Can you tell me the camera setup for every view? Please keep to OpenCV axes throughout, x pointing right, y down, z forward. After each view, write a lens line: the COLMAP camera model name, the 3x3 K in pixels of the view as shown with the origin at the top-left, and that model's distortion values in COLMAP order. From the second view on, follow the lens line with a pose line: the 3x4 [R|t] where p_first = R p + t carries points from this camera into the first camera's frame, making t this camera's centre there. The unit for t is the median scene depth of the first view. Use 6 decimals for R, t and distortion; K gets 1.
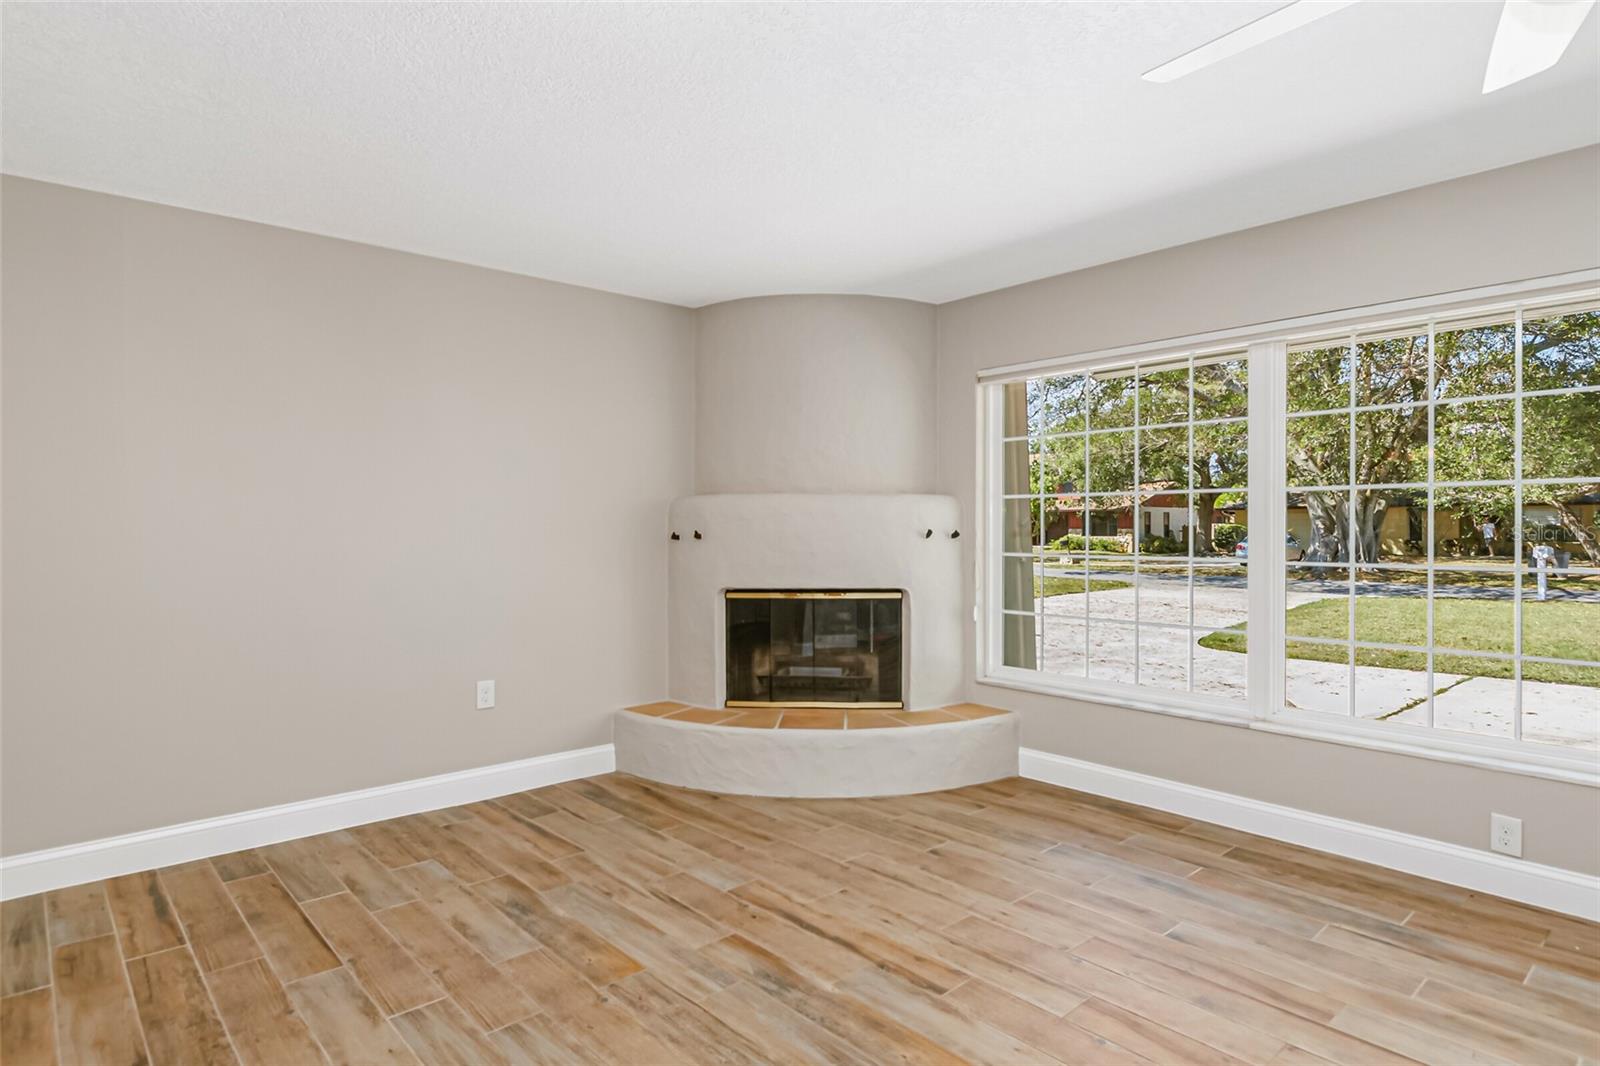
lens RADIAL K [[865.3, 0, 791.0], [0, 865.3, 529.4], [0, 0, 1]] dist [0.016025, -0.000908]
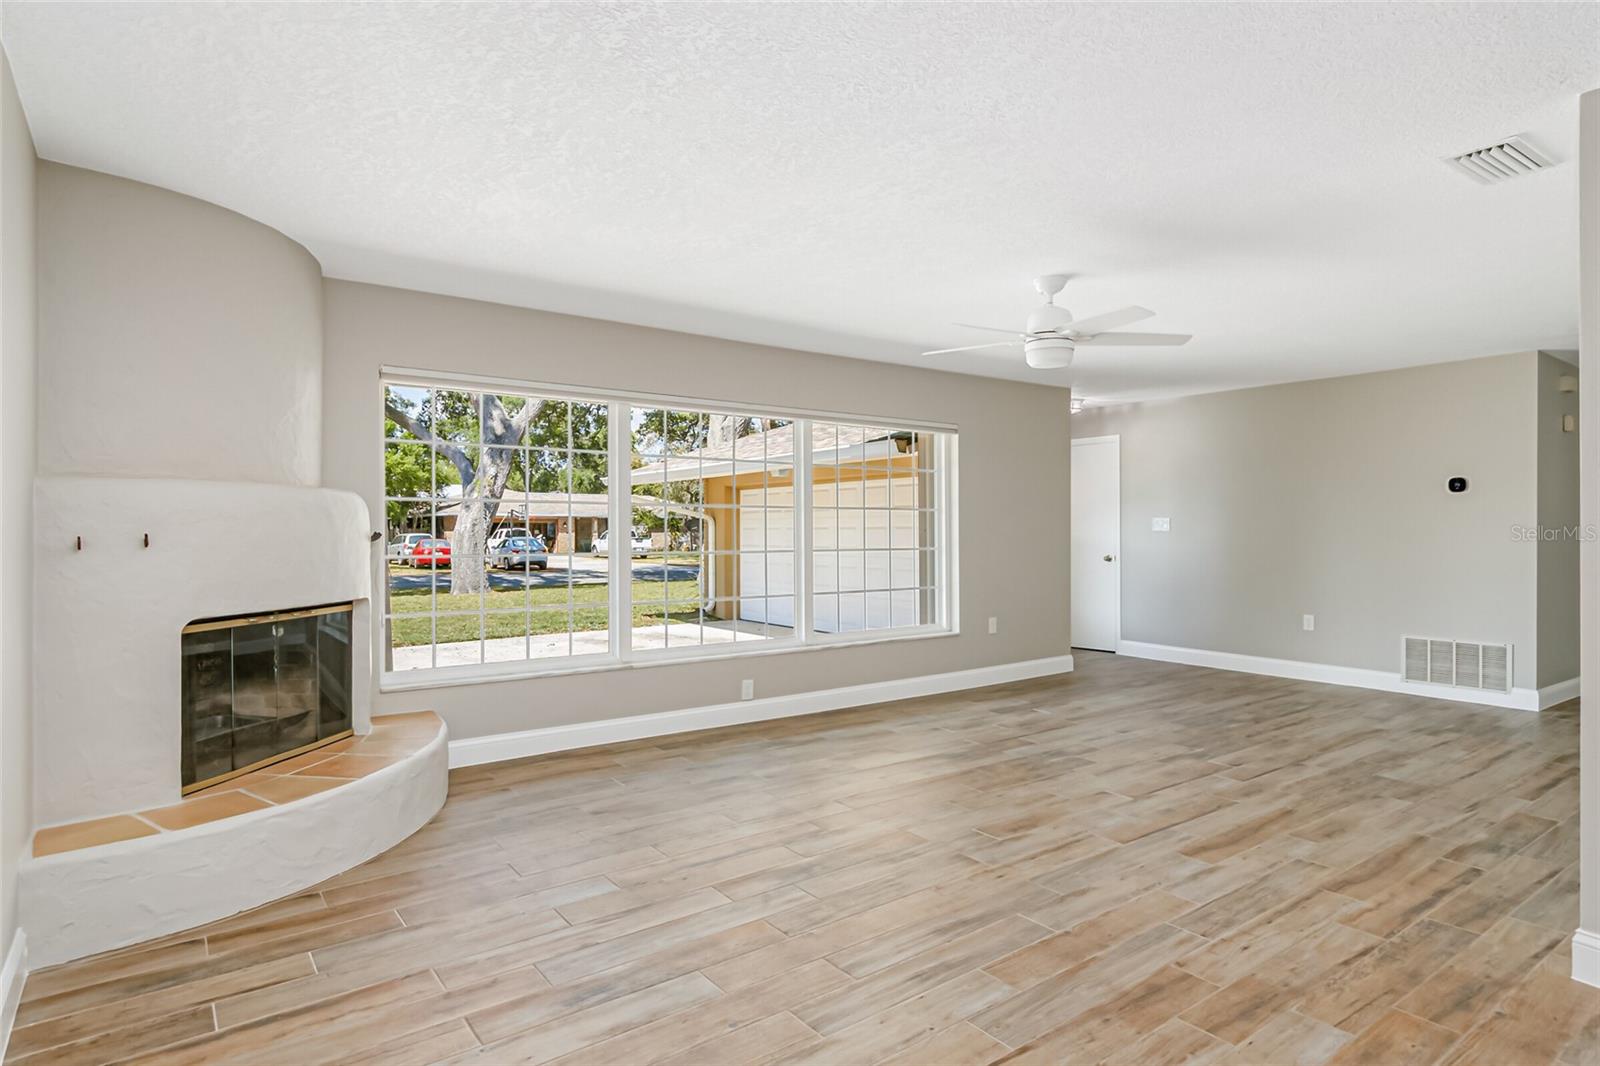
lens RADIAL K [[865.3, 0, 791.0], [0, 865.3, 529.4], [0, 0, 1]] dist [0.016025, -0.000908]
pose [[0.099854, 0.002908, 0.994998, -0.707709], [-0.002015, 0.999994, -0.002720, -0.000992], [-0.995000, -0.001733, 0.099860, 0.467708]]
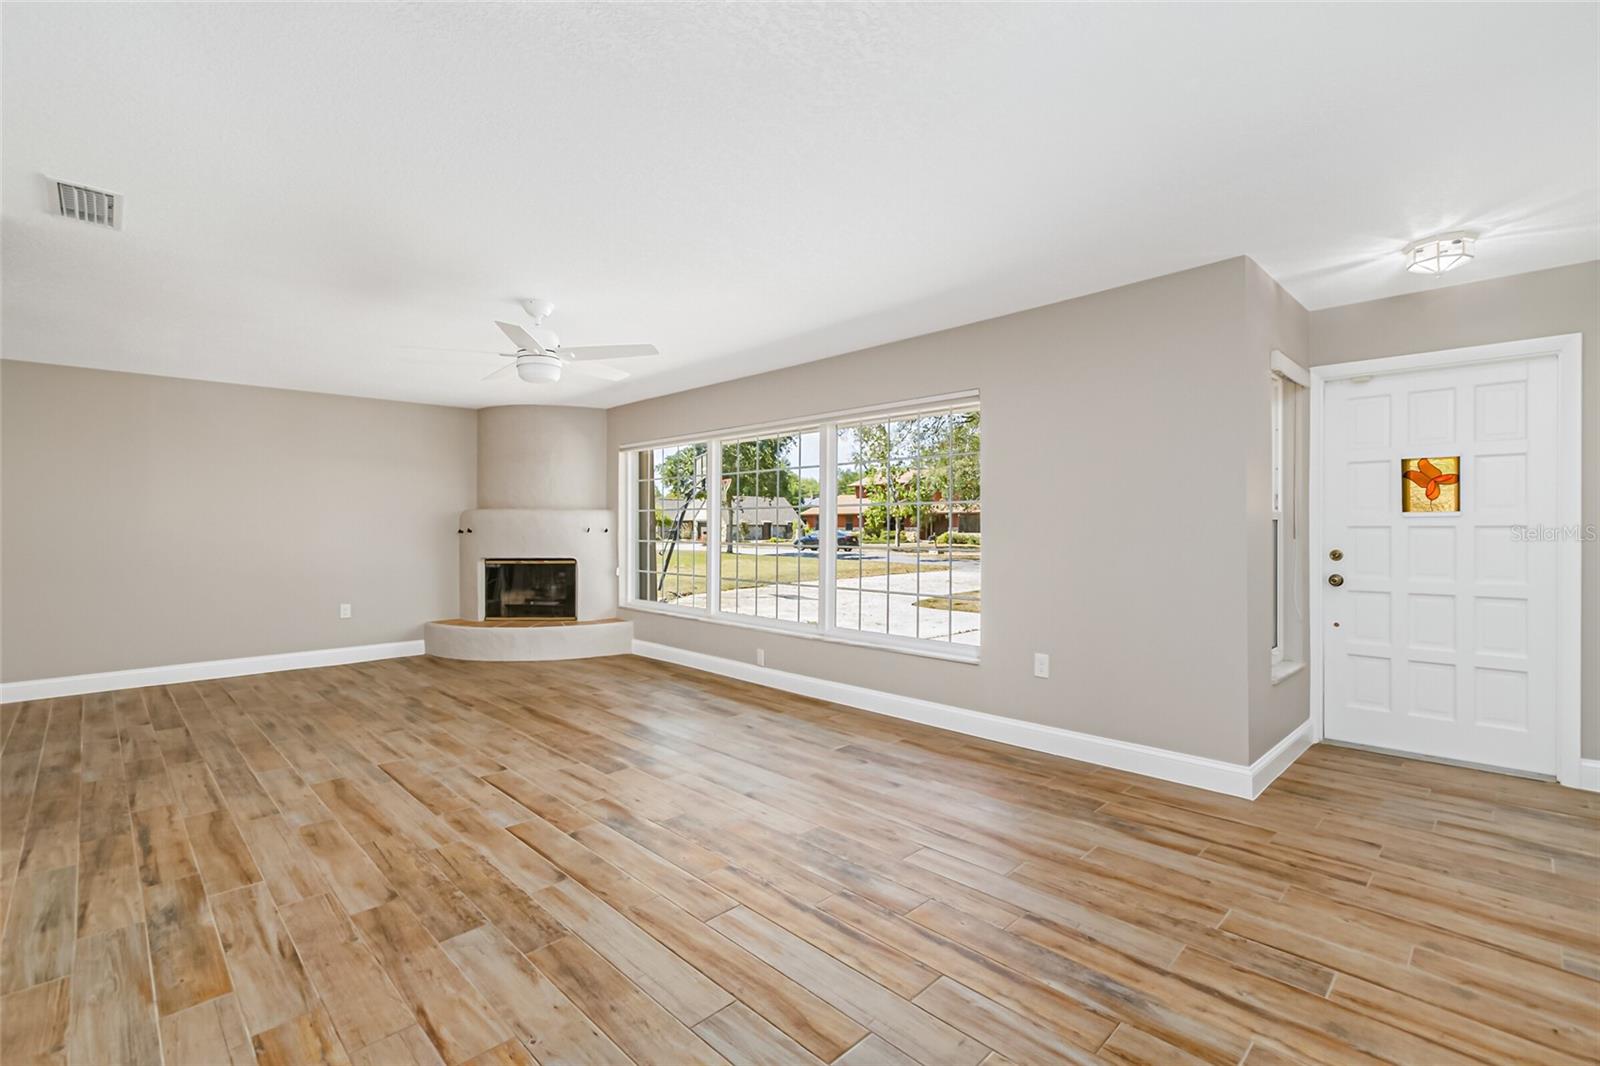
lens RADIAL K [[710.0, 0, 800.0], [0, 710.0, 533.0], [0, 0, 1]] dist [0.001765, 0.000231]
pose [[0.998807, 0.001929, 0.048789, 0.542964], [-0.002322, 0.999965, 0.007994, -0.002488], [-0.048772, -0.008098, 0.998777, -0.599185]]
